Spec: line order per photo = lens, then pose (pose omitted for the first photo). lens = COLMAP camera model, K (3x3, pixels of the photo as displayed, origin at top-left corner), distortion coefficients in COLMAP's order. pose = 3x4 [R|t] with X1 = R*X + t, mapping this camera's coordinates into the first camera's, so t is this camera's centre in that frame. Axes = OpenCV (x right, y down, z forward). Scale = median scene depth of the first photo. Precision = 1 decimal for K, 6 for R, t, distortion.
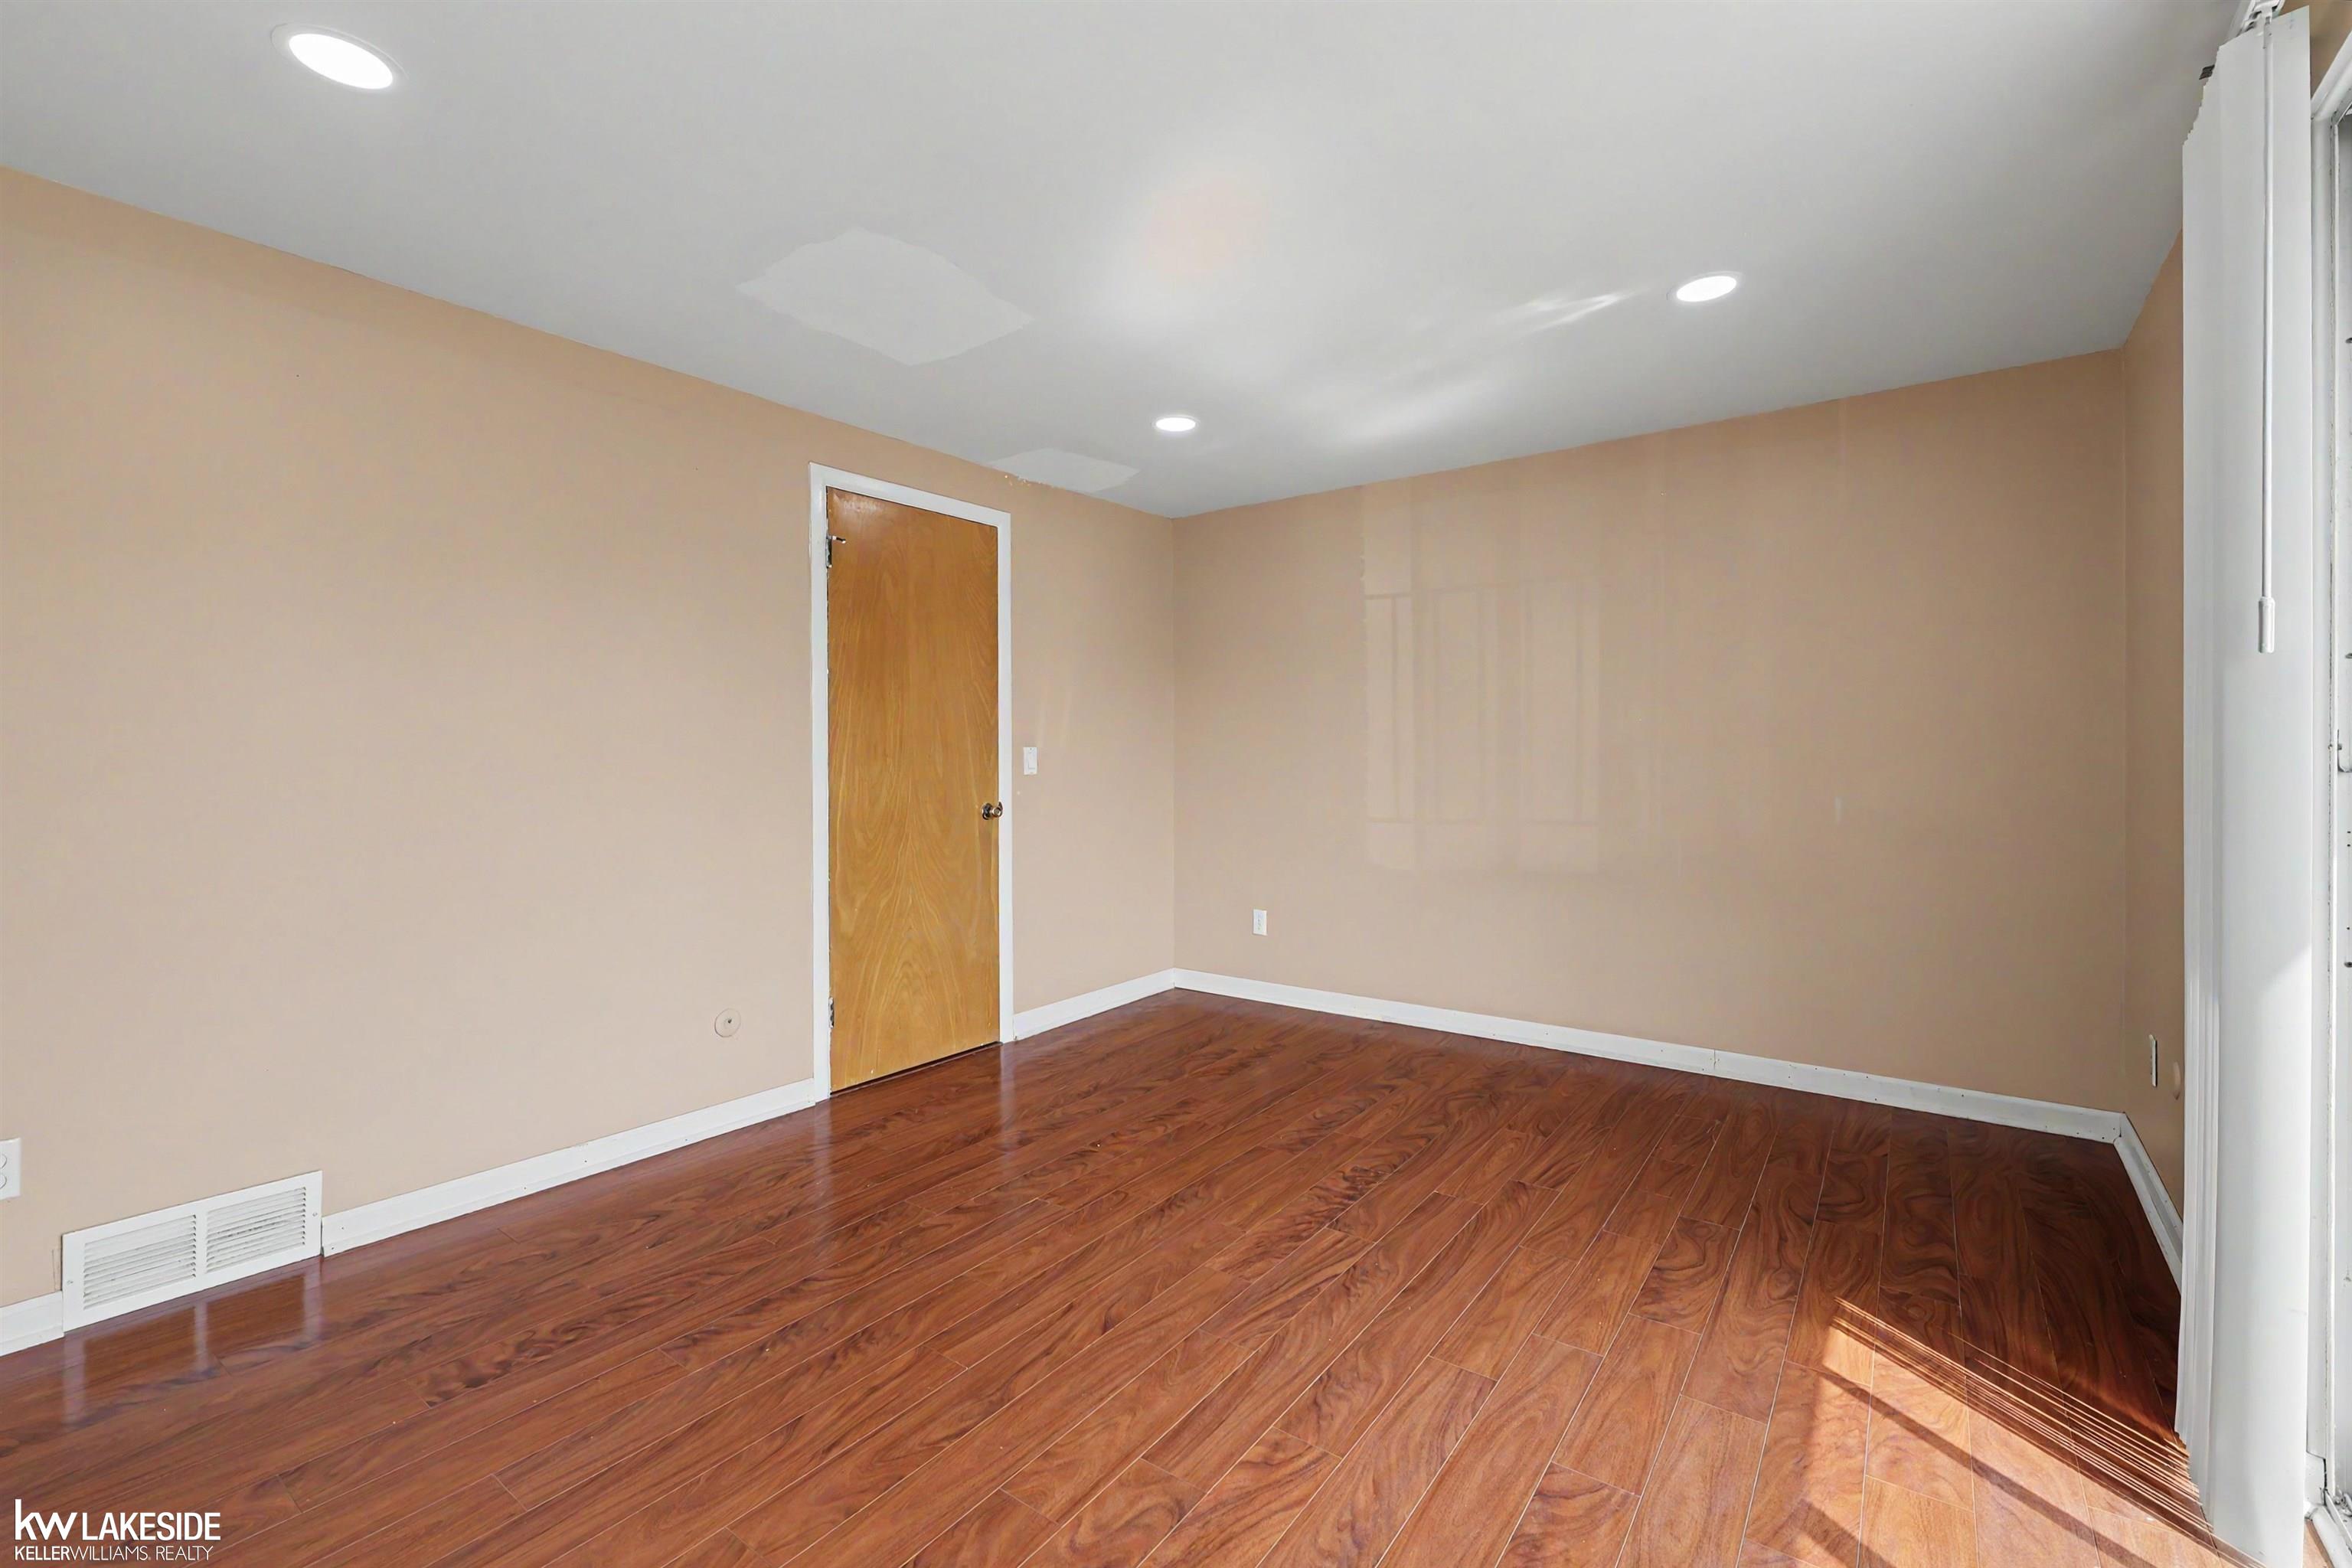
lens RADIAL K [[981.6, 0, 1173.7], [0, 981.6, 767.8], [0, 0, 1]] dist [0.006675, 0.001081]
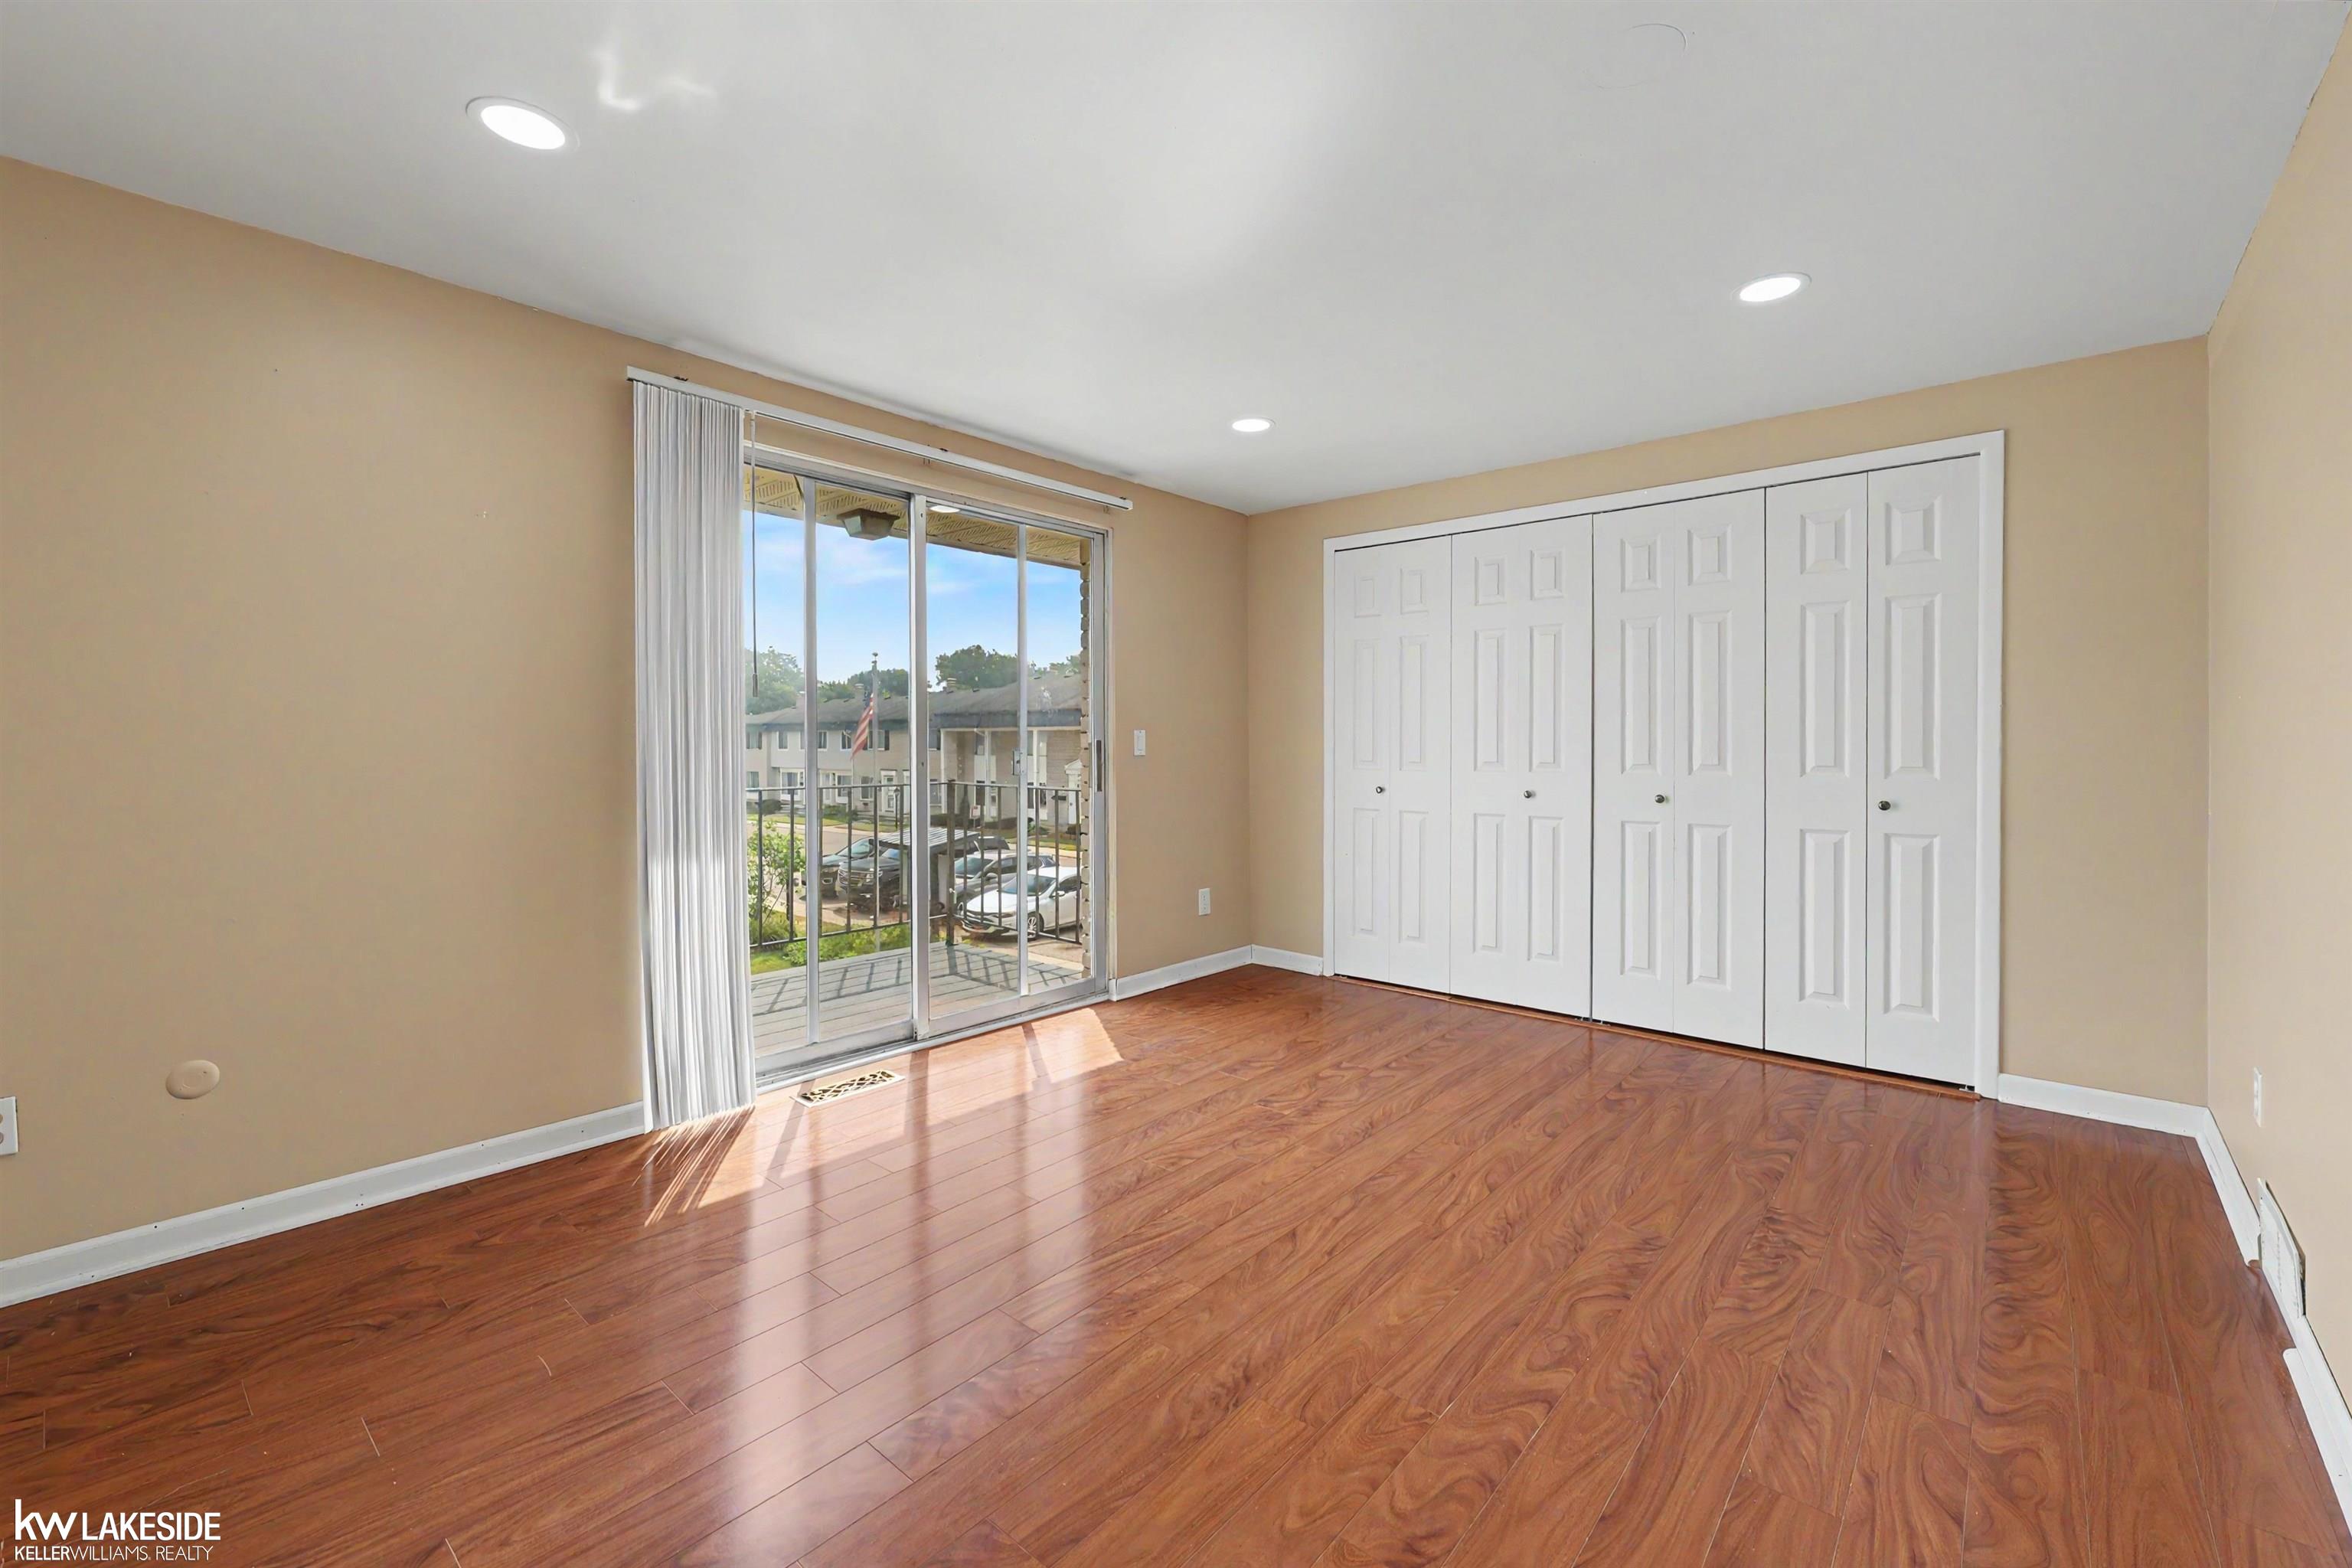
lens RADIAL K [[981.6, 0, 1178.5], [0, 981.6, 762.7], [0, 0, 1]] dist [0.006675, 0.001081]
pose [[-0.997436, 0.002145, 0.071528, -0.017854], [0.004438, 0.999481, 0.031909, -0.022156], [-0.071422, 0.032145, -0.996928, 2.055481]]
